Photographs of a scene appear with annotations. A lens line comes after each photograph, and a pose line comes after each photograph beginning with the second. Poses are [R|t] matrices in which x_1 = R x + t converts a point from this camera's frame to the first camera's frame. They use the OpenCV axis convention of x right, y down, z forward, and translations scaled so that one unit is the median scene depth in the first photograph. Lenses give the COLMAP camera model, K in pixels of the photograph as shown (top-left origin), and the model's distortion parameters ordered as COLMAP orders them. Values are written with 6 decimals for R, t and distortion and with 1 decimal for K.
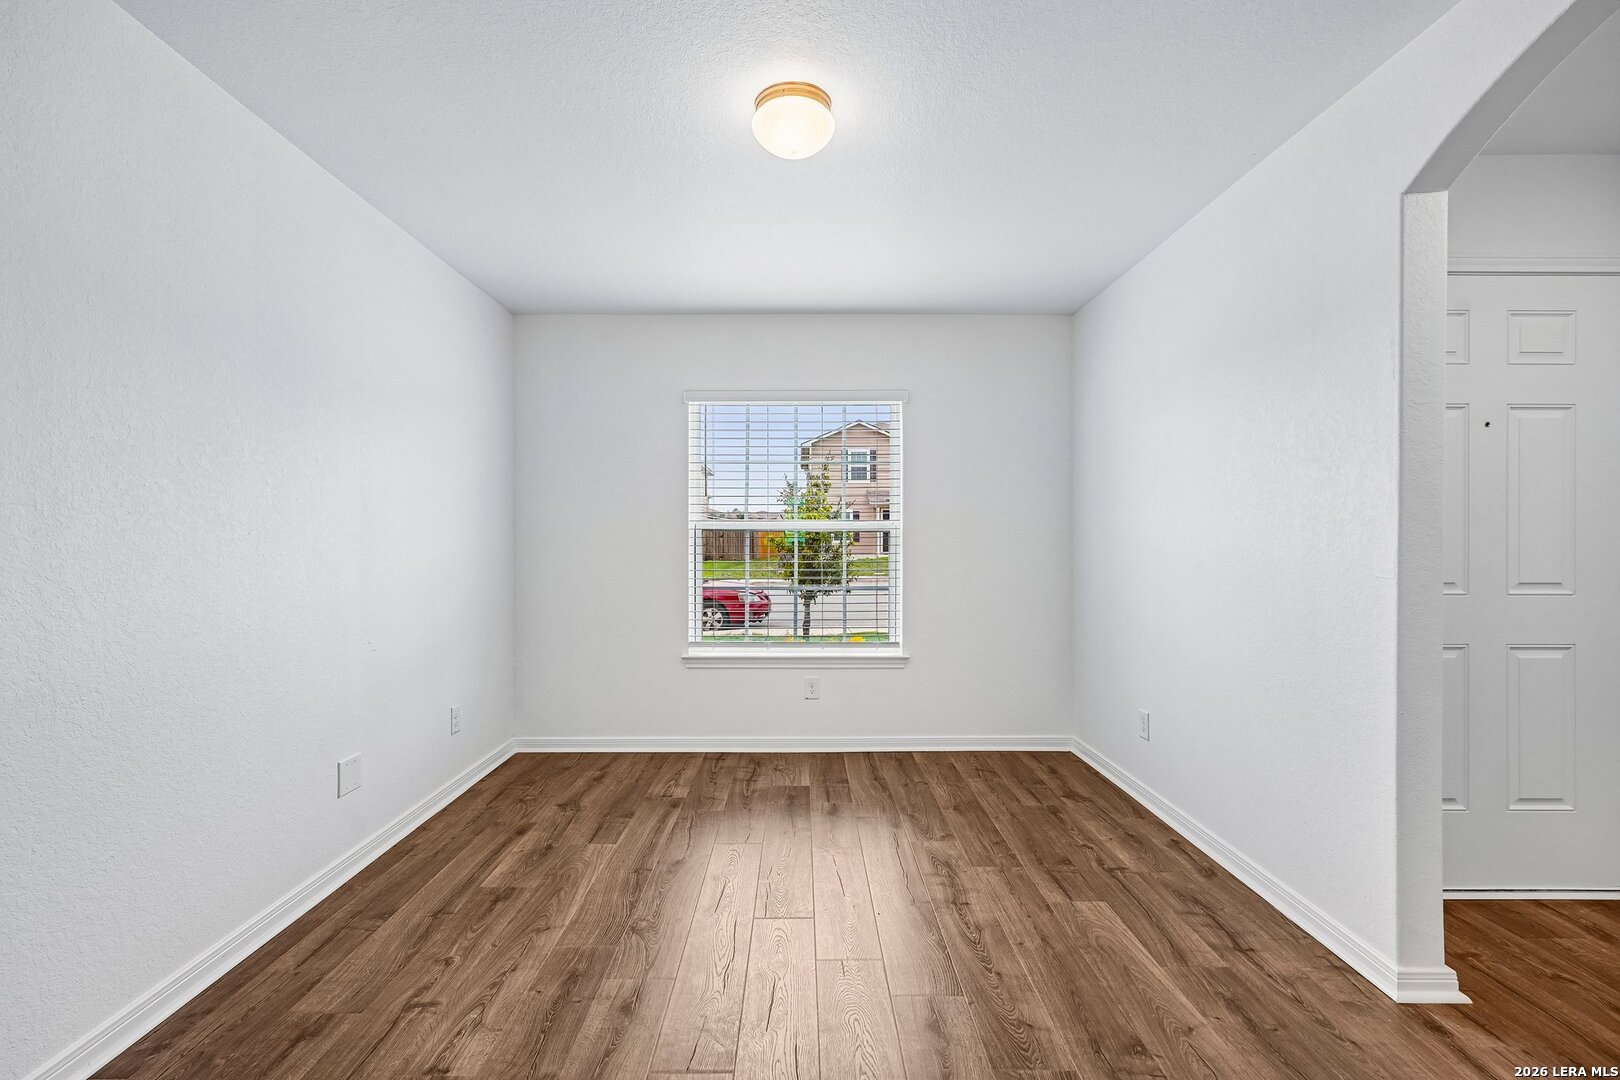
lens RADIAL K [[712.9, 0, 804.1], [0, 712.9, 542.1], [0, 0, 1]] dist [-0.018128, 0.010220]
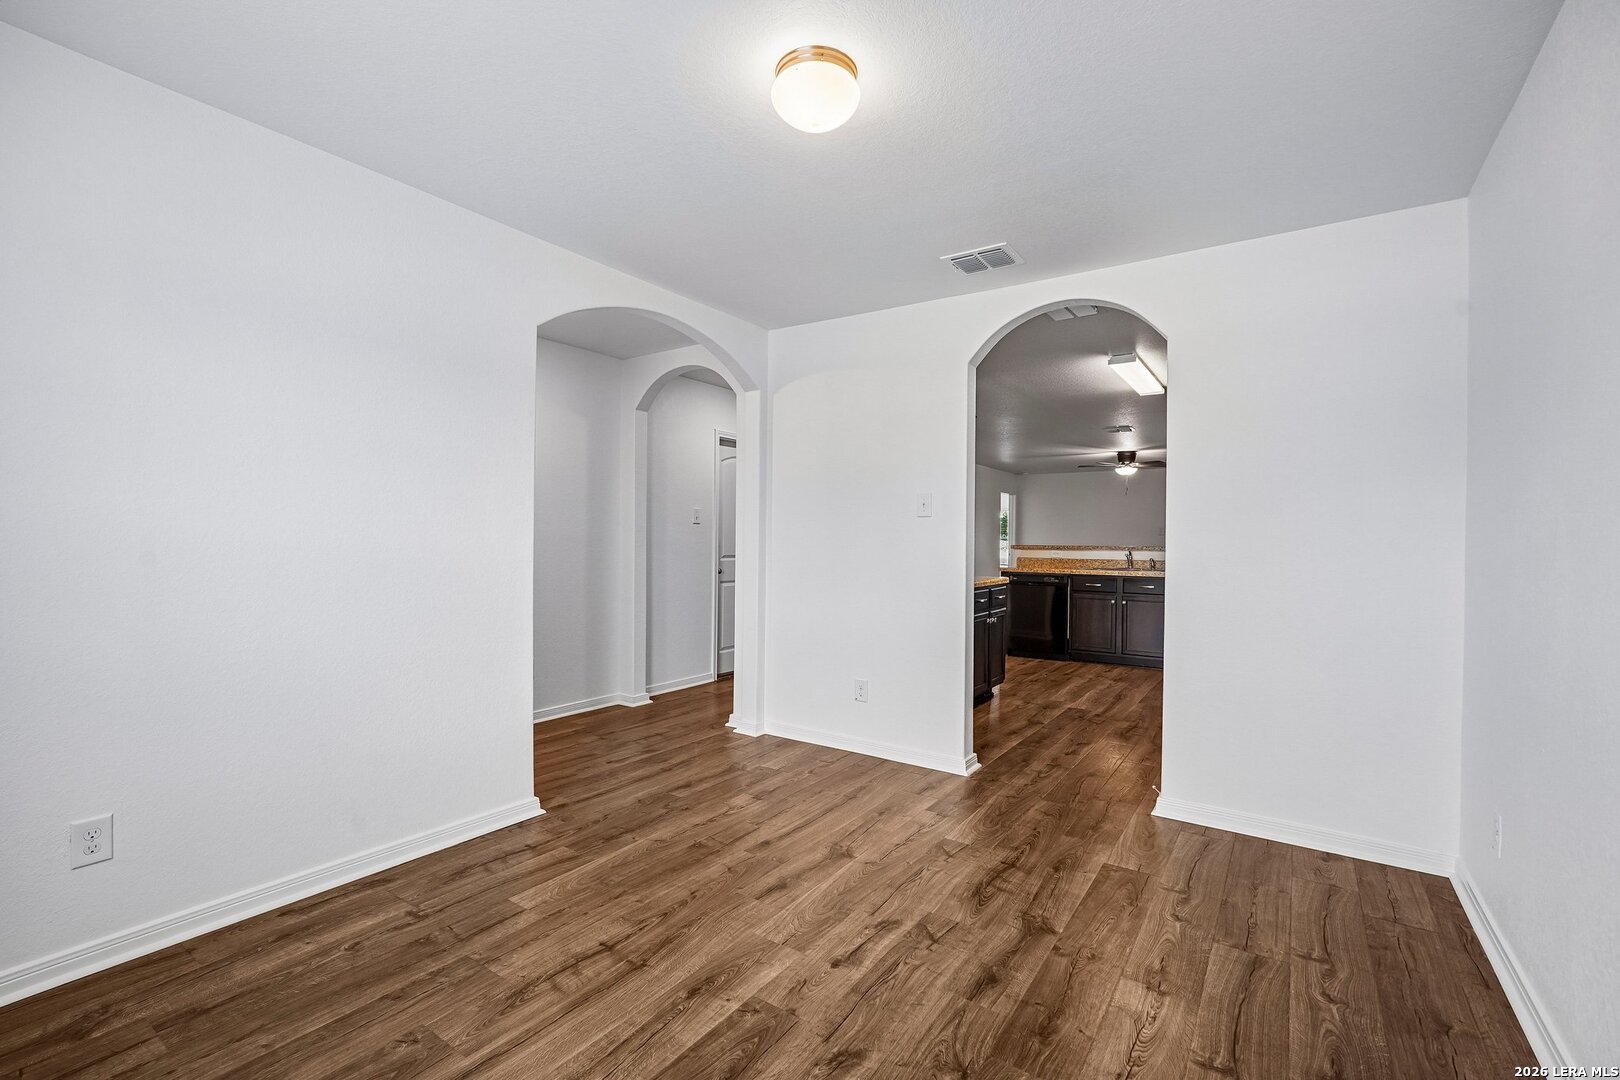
lens RADIAL K [[713.1, 0, 804.0], [0, 713.1, 541.5], [0, 0, 1]] dist [-0.016076, 0.008832]
pose [[-0.818173, -0.008465, 0.574910, -0.442165], [-0.007541, 0.999964, 0.003991, -0.002129], [-0.574923, -0.001070, -0.818207, 1.437264]]
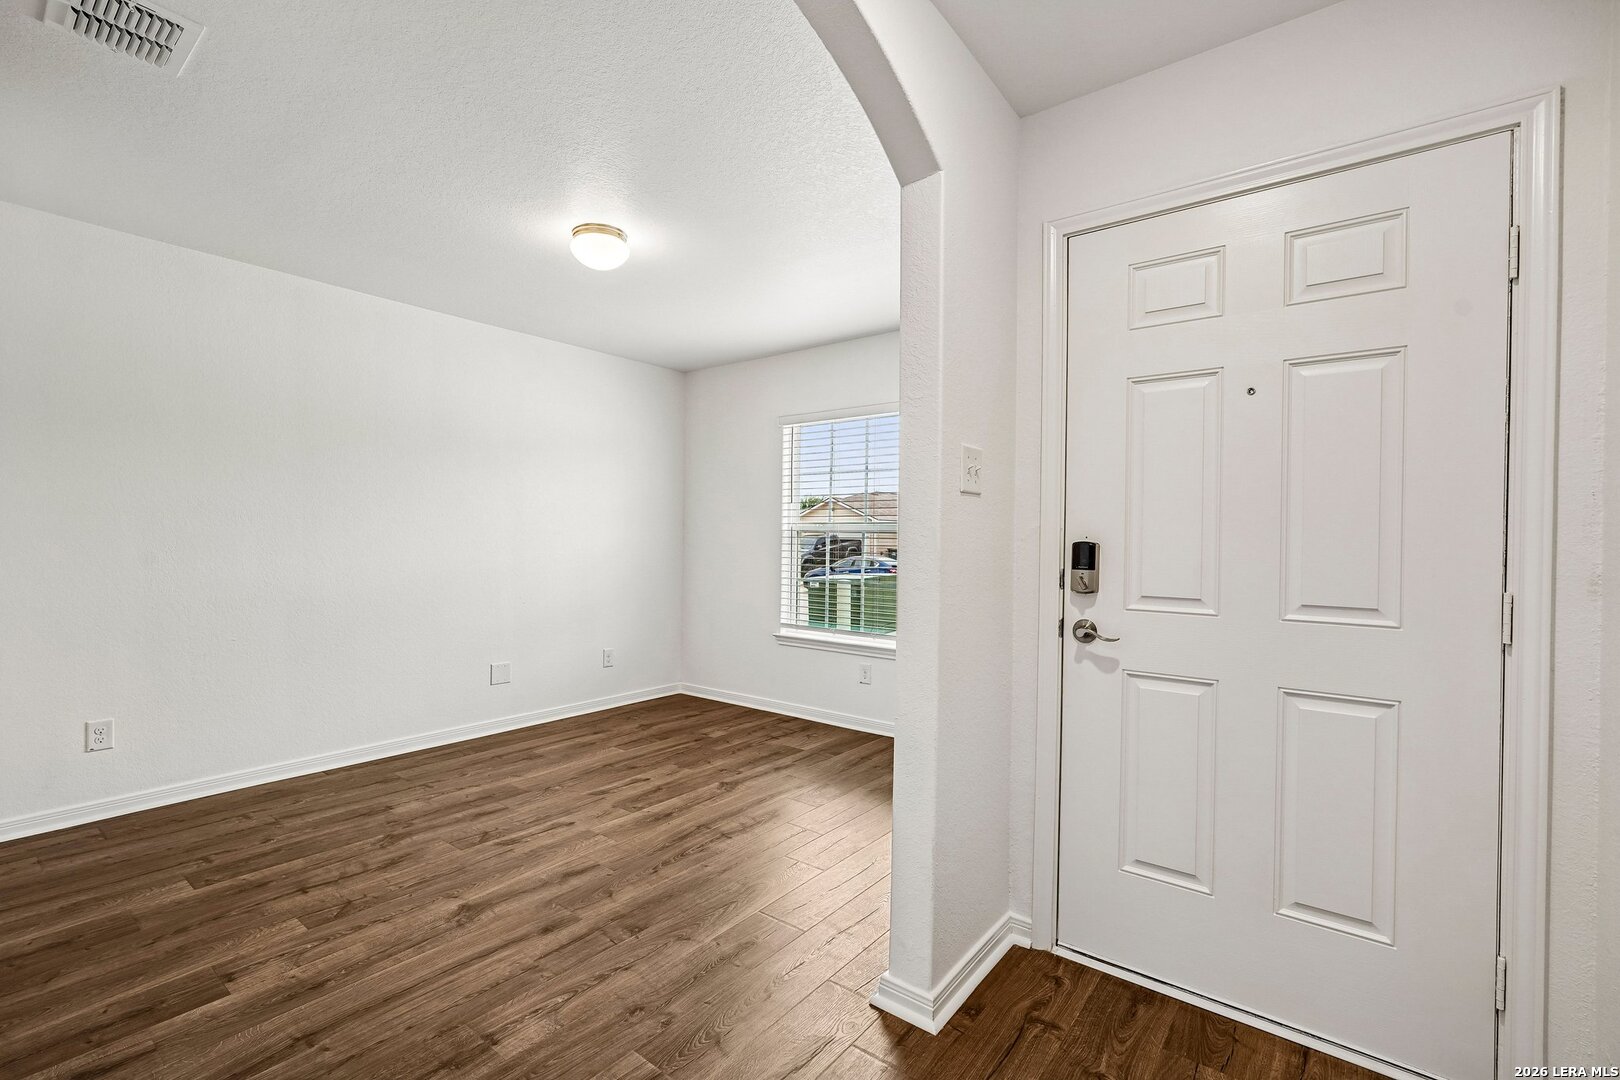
lens RADIAL K [[712.9, 0, 804.1], [0, 712.9, 542.1], [0, 0, 1]] dist [-0.018128, 0.010220]
pose [[0.784894, 0.012166, -0.619510, 0.977691], [-0.014723, 0.999891, 0.000983, 0.000250], [0.619455, 0.008350, 0.784988, 0.107301]]
